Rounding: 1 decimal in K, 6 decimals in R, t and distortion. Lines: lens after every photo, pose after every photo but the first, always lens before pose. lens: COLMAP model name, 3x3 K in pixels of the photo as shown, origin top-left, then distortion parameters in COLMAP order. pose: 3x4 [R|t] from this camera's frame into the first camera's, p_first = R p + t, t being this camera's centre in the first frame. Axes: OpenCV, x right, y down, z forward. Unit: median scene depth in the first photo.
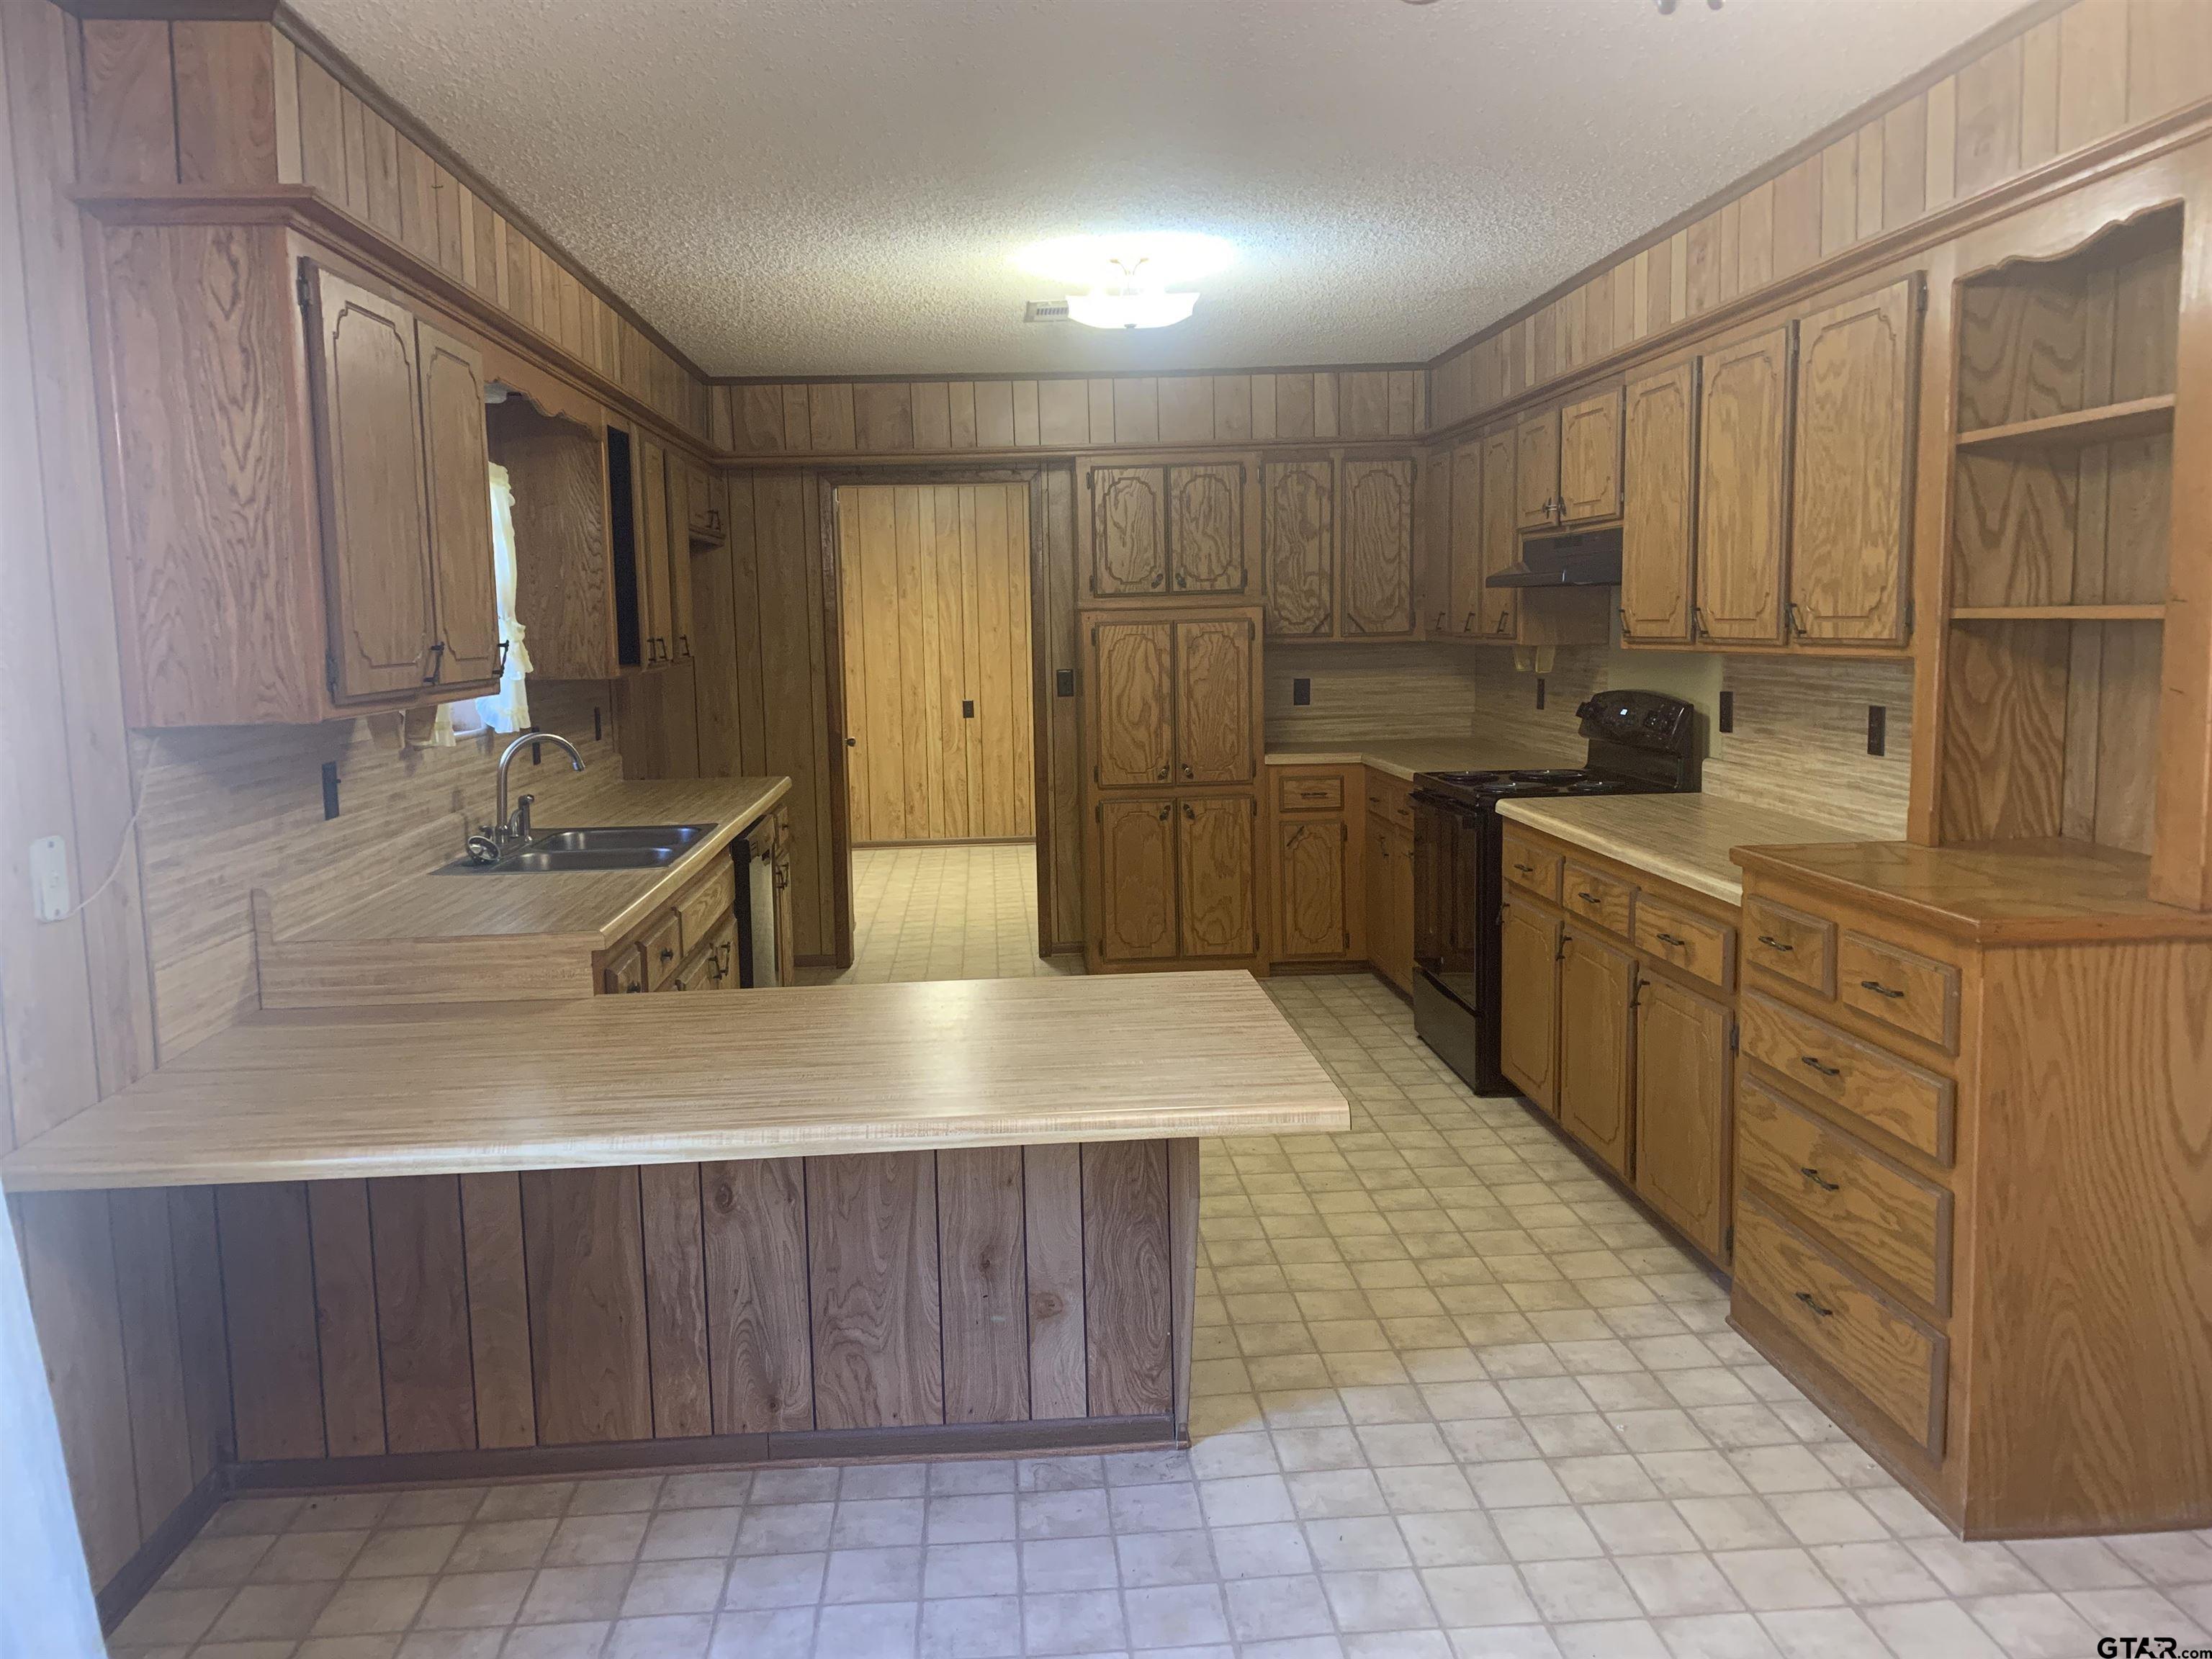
lens RADIAL K [[1699.1, 0, 1074.9], [0, 1699.1, 806.1], [0, 0, 1]] dist [0.027347, -0.029907]
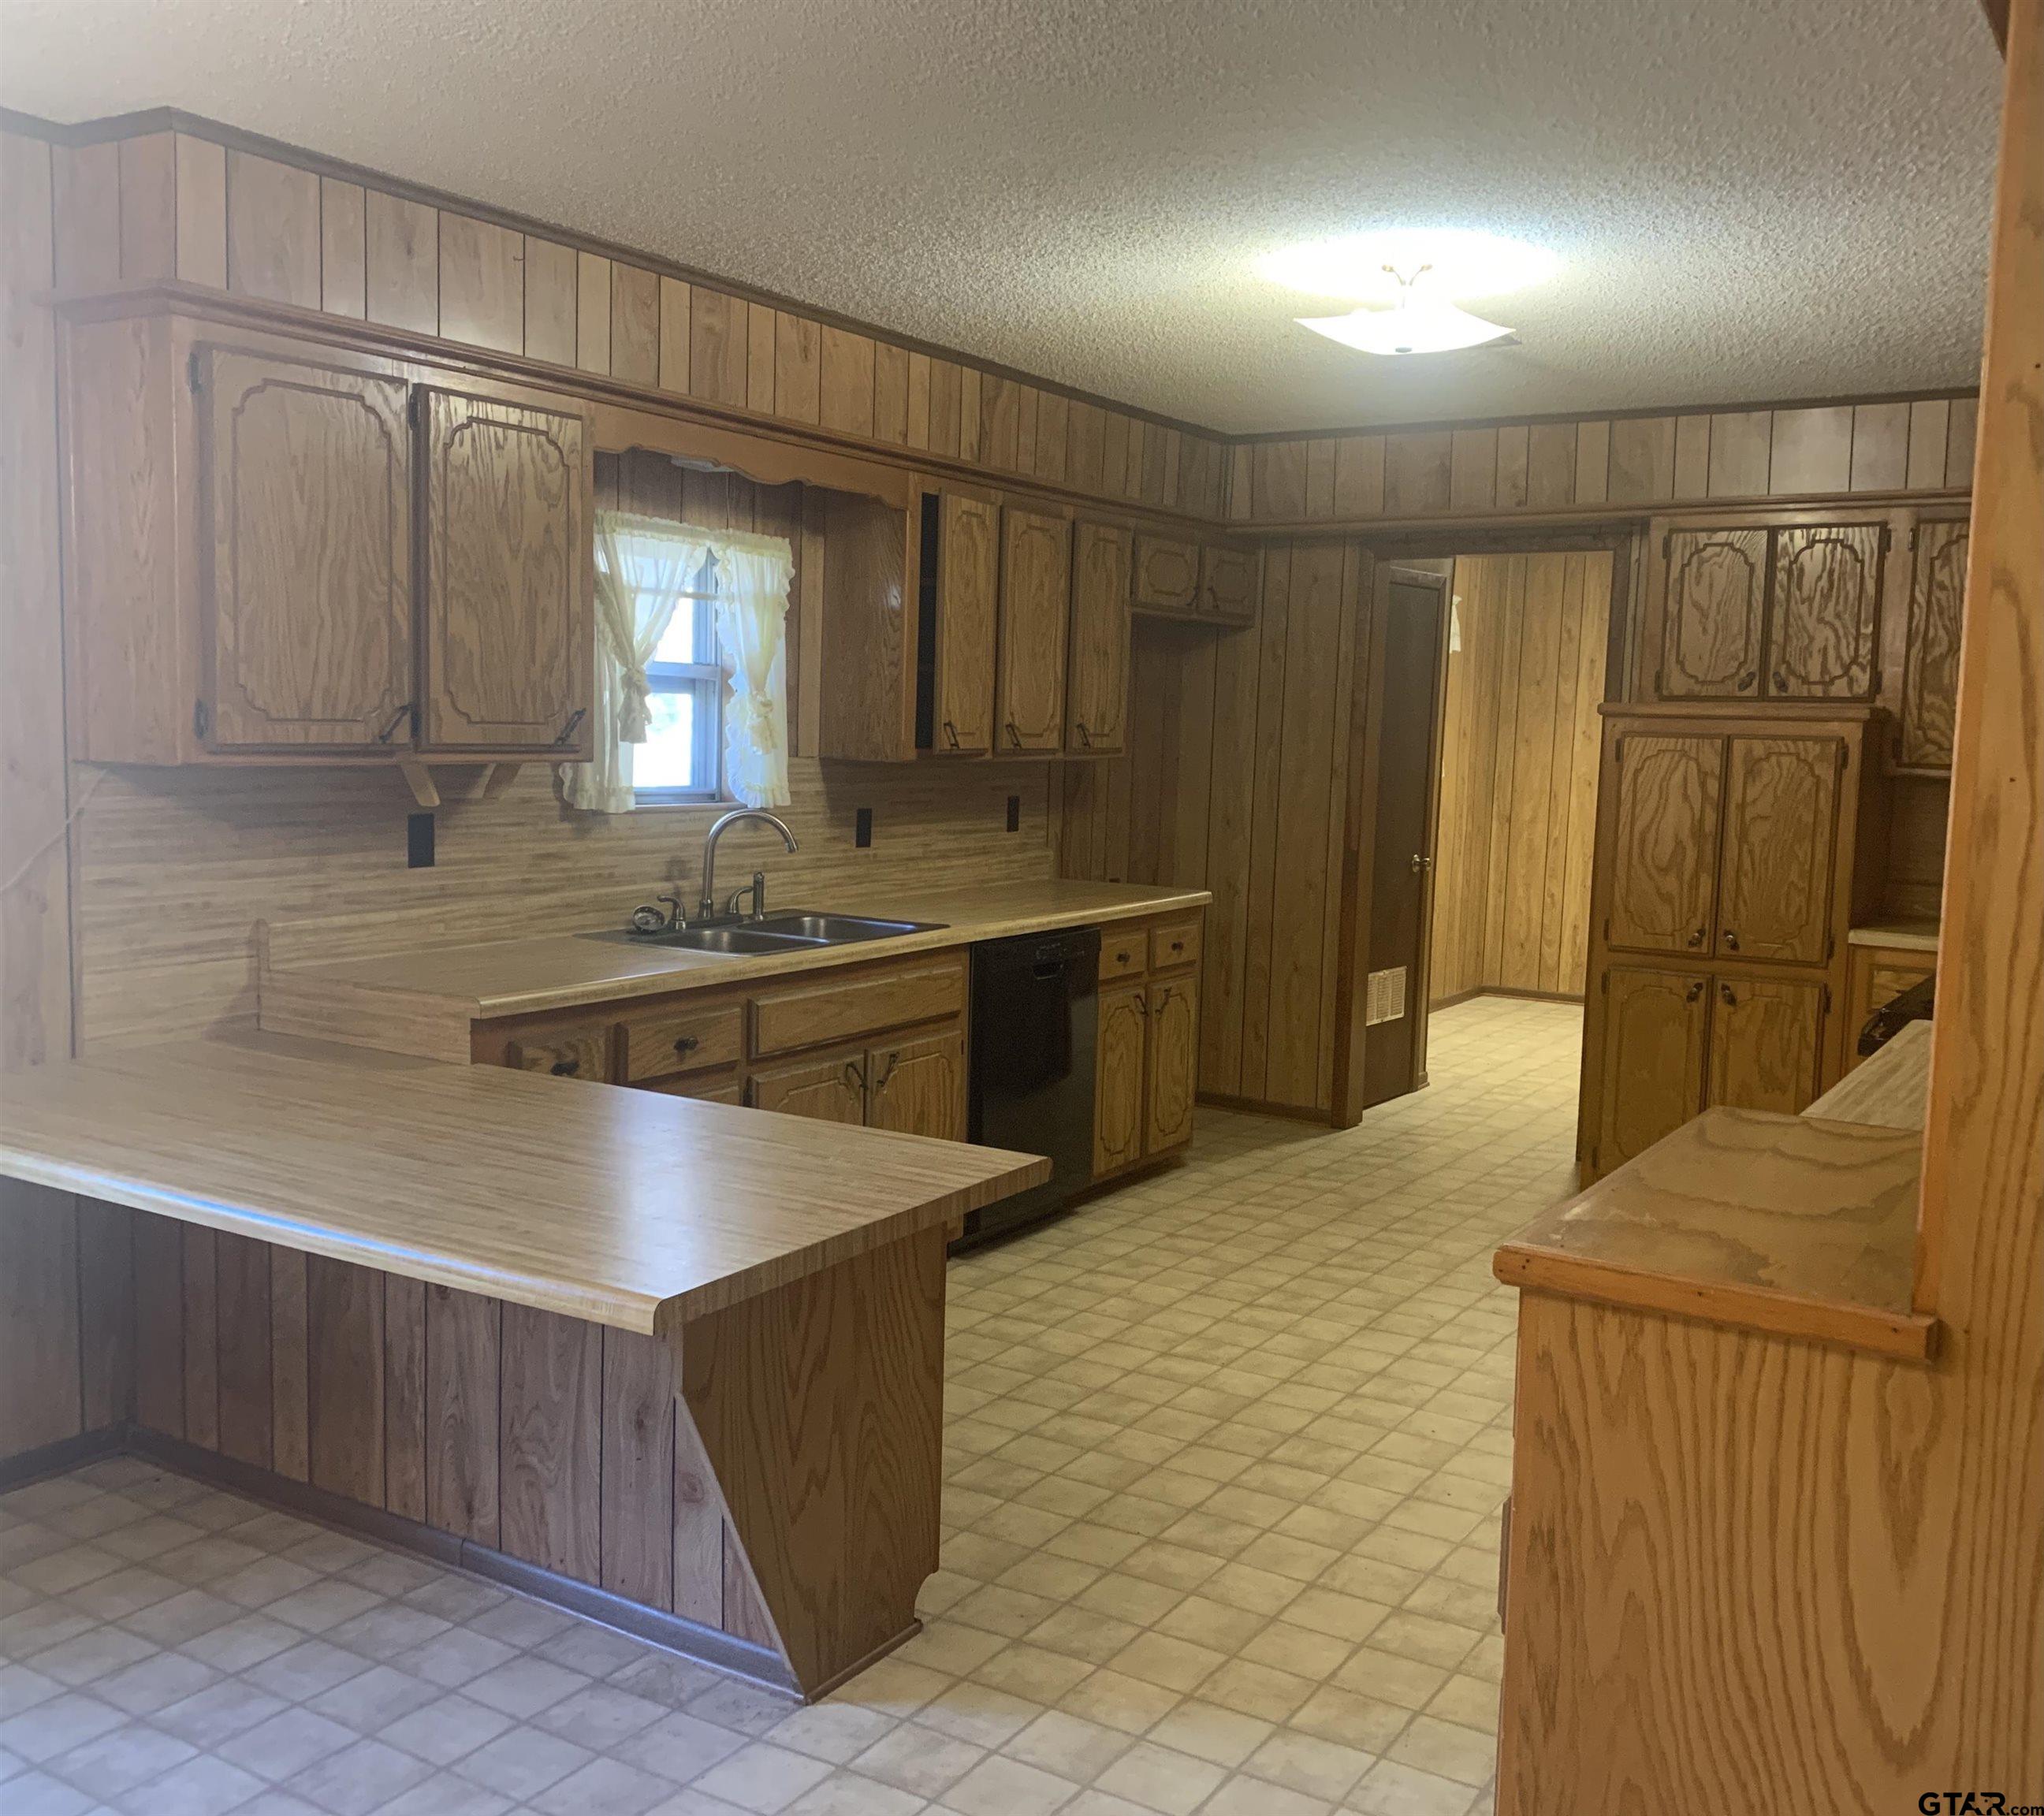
lens RADIAL K [[1963.0, 0, 983.8], [0, 1963.0, 906.0], [0, 0, 1]] dist [0.013712, 0.000000]
pose [[0.808137, 0.103806, -0.579775, 0.629879], [-0.110447, 0.993593, 0.023949, -0.041460], [0.578547, 0.044680, 0.814424, 0.243634]]
